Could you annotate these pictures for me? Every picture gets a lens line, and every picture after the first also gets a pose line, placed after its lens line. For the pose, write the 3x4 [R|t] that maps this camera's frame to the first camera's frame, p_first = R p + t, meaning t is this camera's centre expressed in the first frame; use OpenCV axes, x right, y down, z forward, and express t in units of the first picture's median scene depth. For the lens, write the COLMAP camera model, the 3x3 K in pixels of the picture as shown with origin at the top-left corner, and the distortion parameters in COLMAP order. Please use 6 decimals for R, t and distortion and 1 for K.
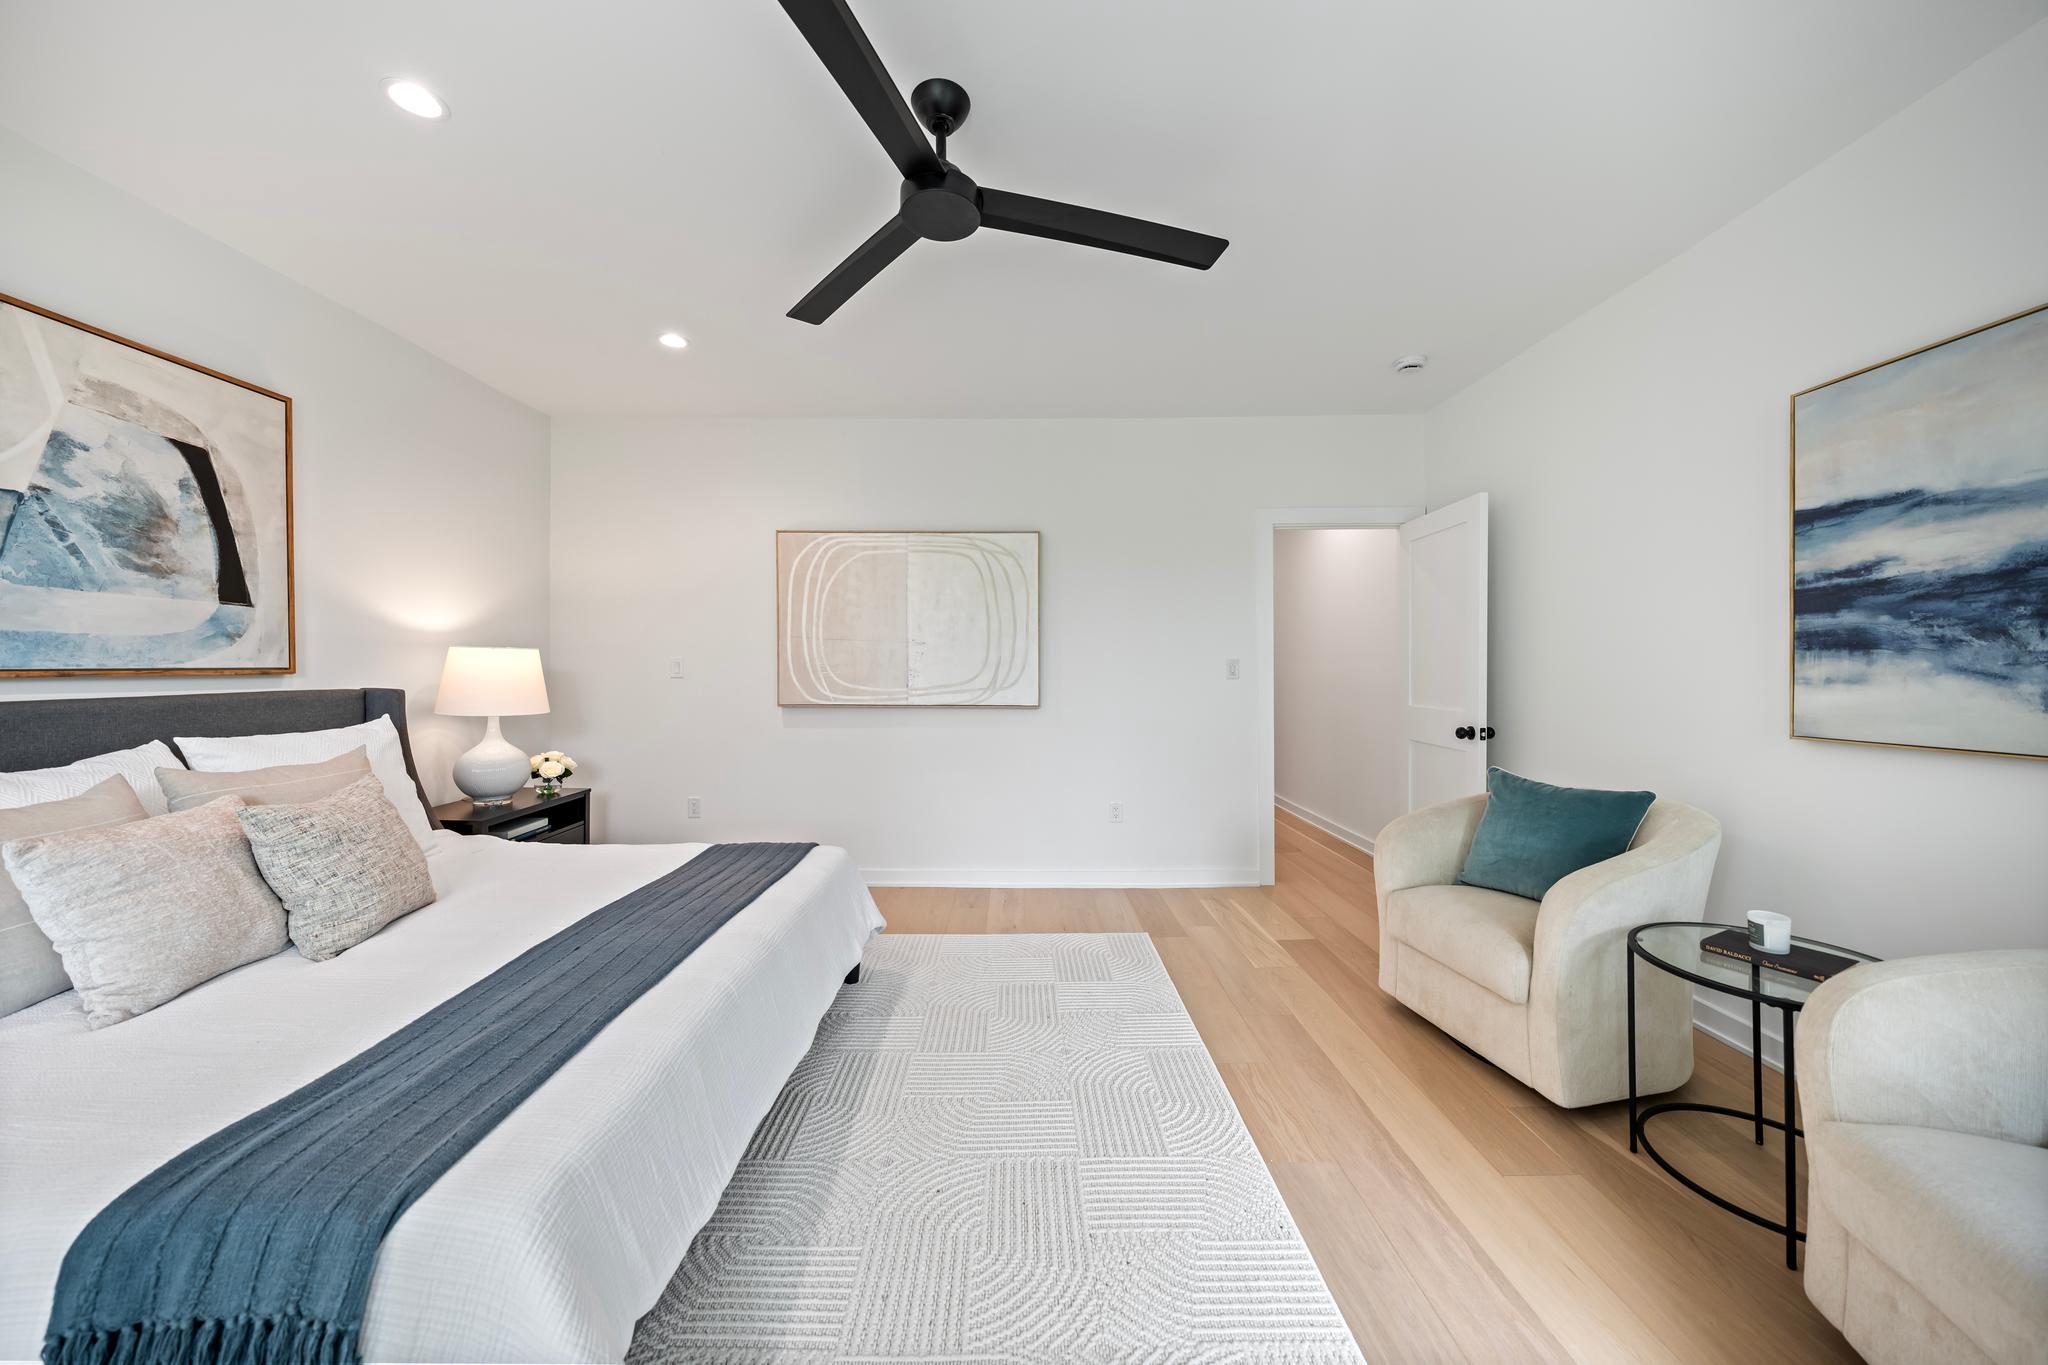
lens RADIAL K [[696.2, 0, 1030.7], [0, 696.2, 682.8], [0, 0, 1]] dist [-0.006598, 0.001159]
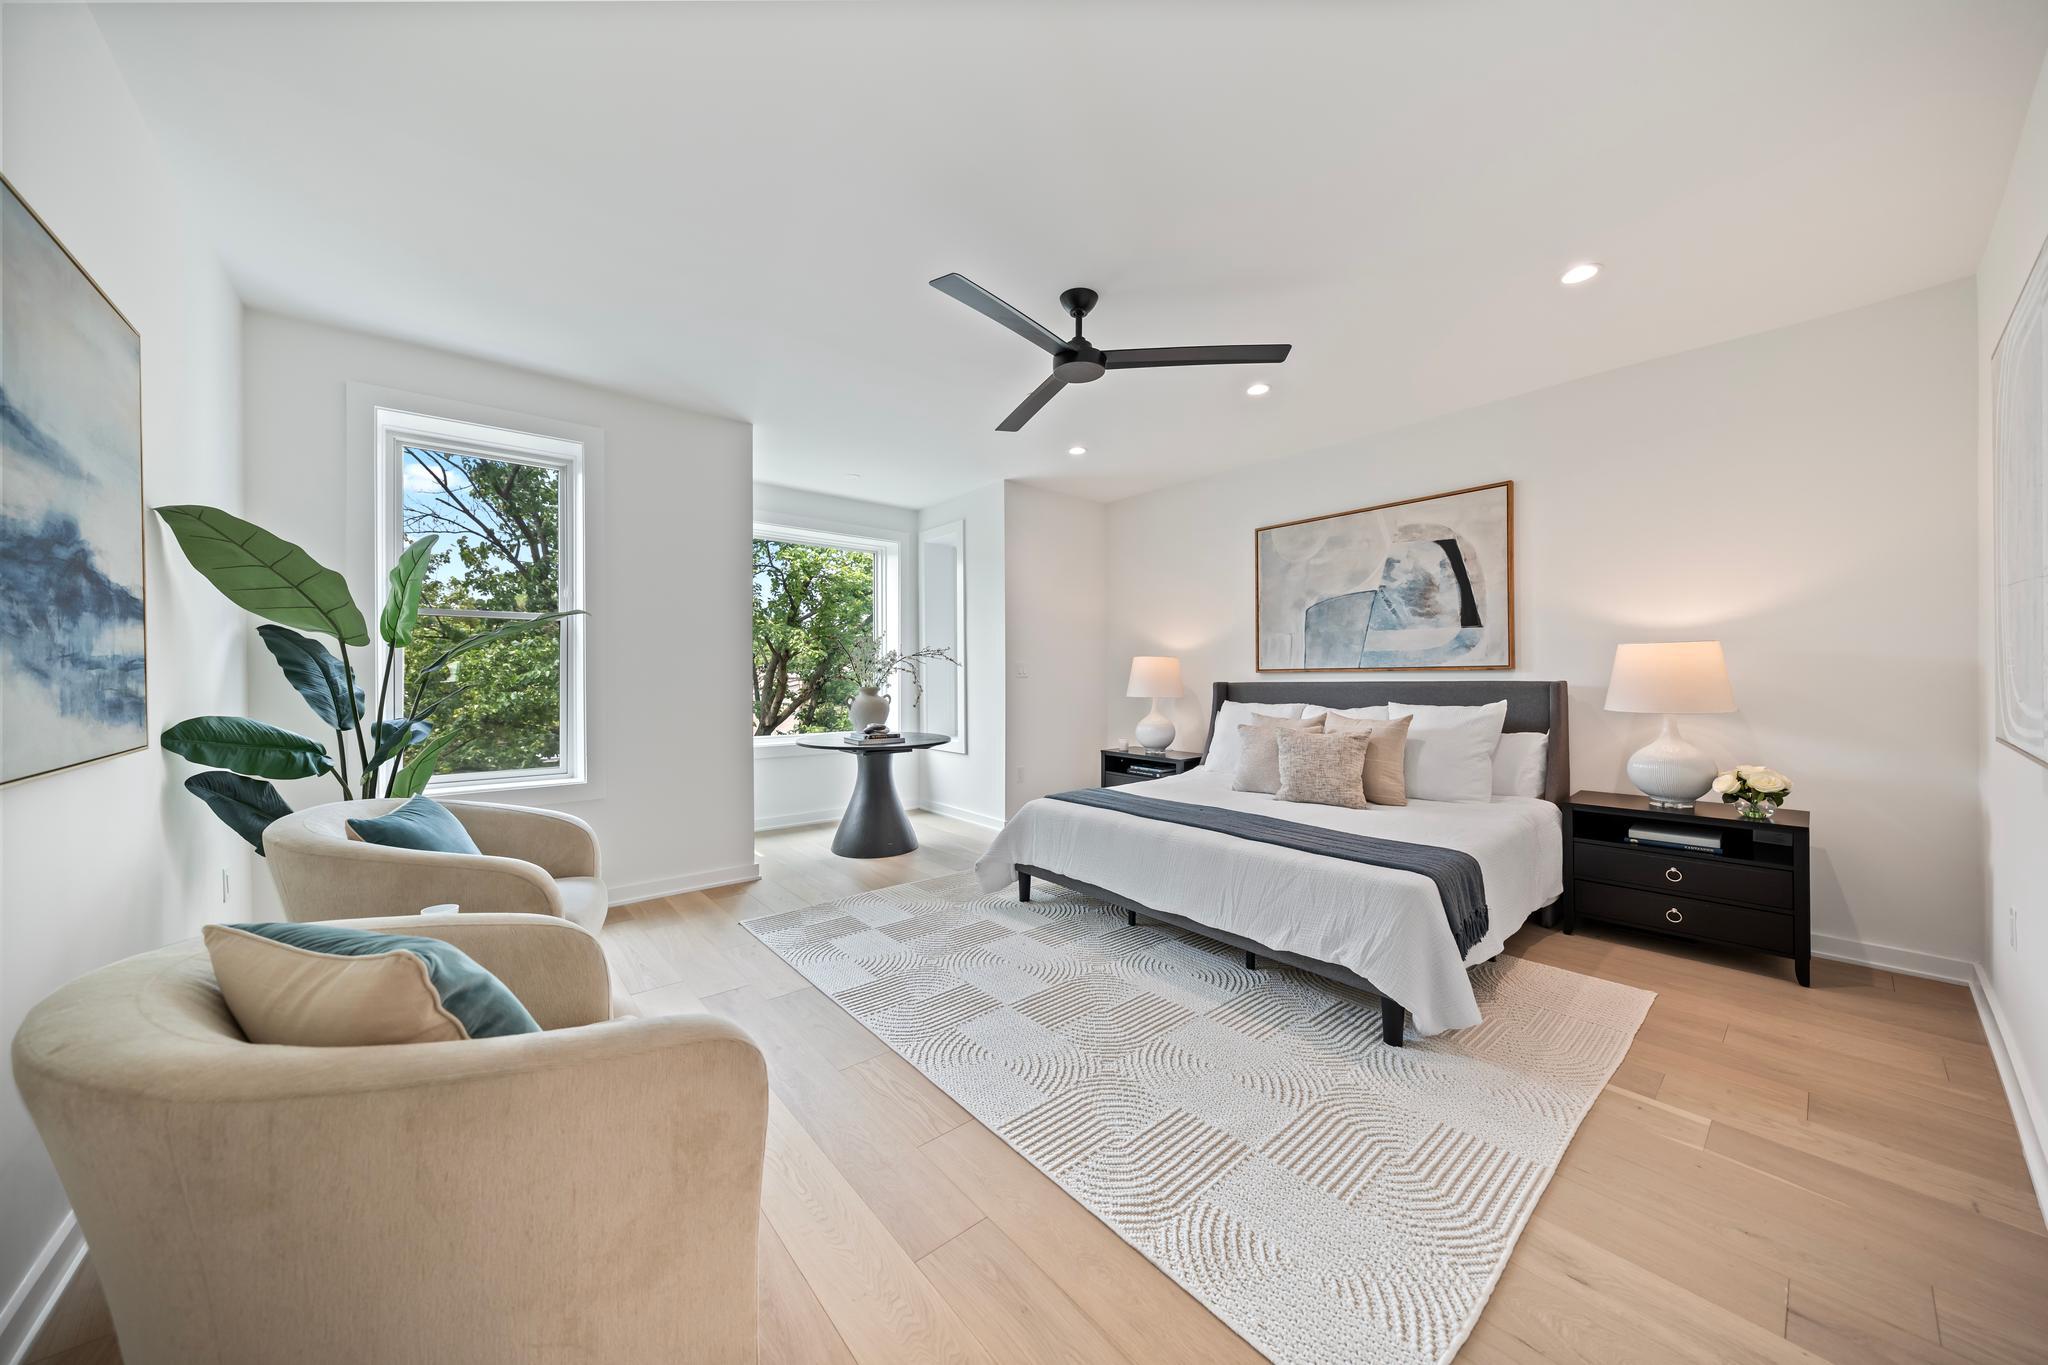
lens RADIAL K [[696.2, 0, 1010.4], [0, 696.2, 662.7], [0, 0, 1]] dist [-0.006598, 0.001159]
pose [[-0.776088, -0.006598, -0.630591, 0.848696], [-0.007951, 0.999968, -0.000677, -0.022975], [0.630575, 0.004488, -0.776115, 1.862649]]
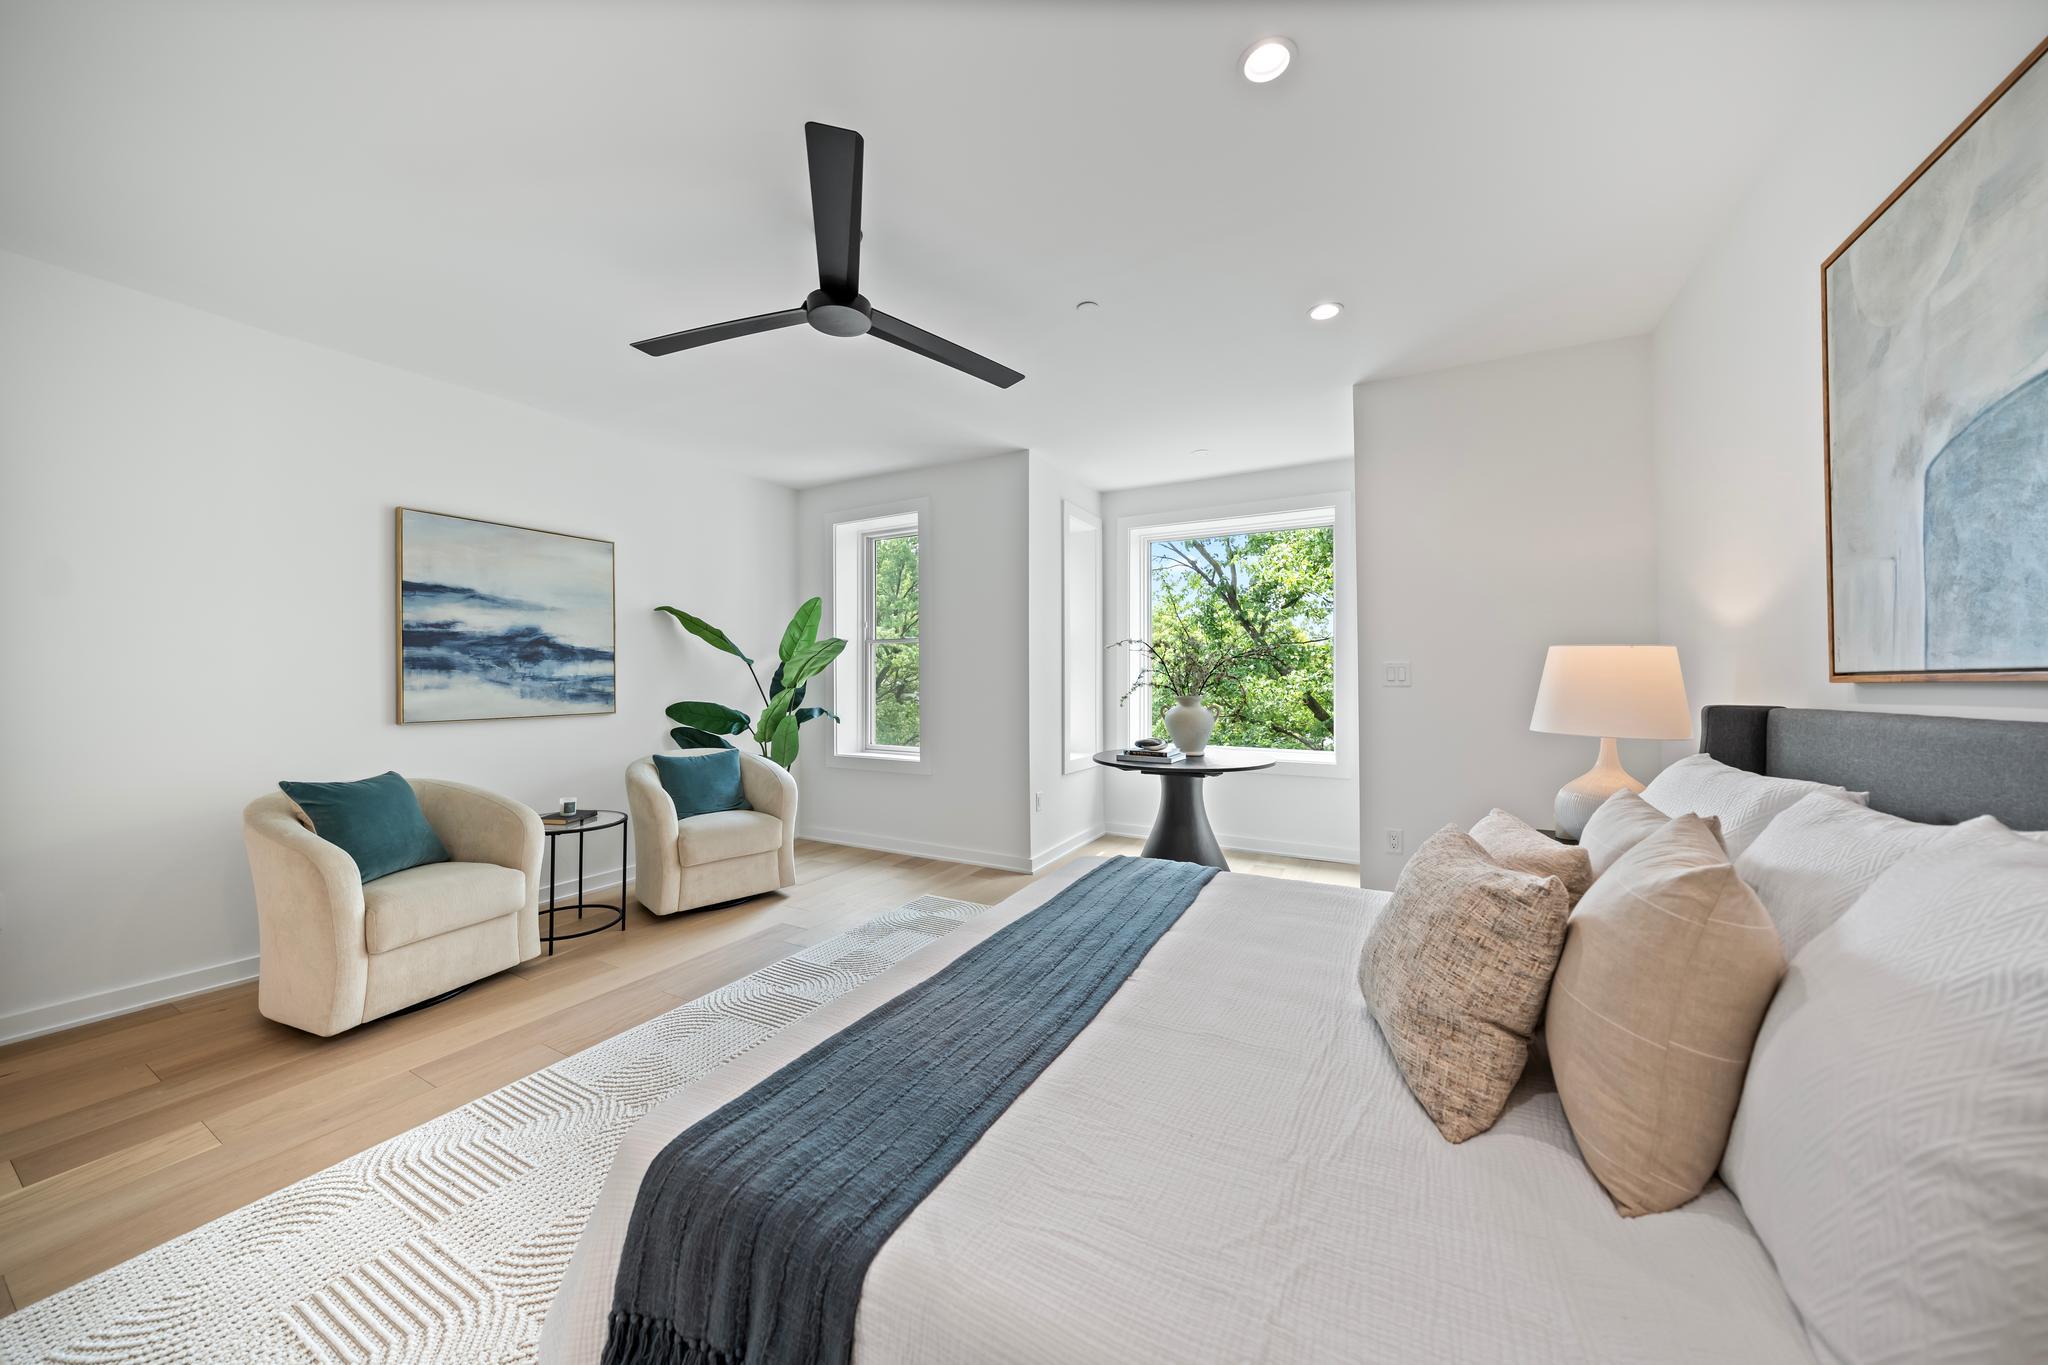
lens RADIAL K [[696.2, 0, 1022.8], [0, 696.2, 675.5], [0, 0, 1]] dist [-0.006598, 0.001159]
pose [[-0.873226, 0.007669, 0.487256, -0.914484], [0.015299, 0.999815, 0.011681, -0.028877], [-0.487076, 0.017655, -0.873181, 1.717265]]
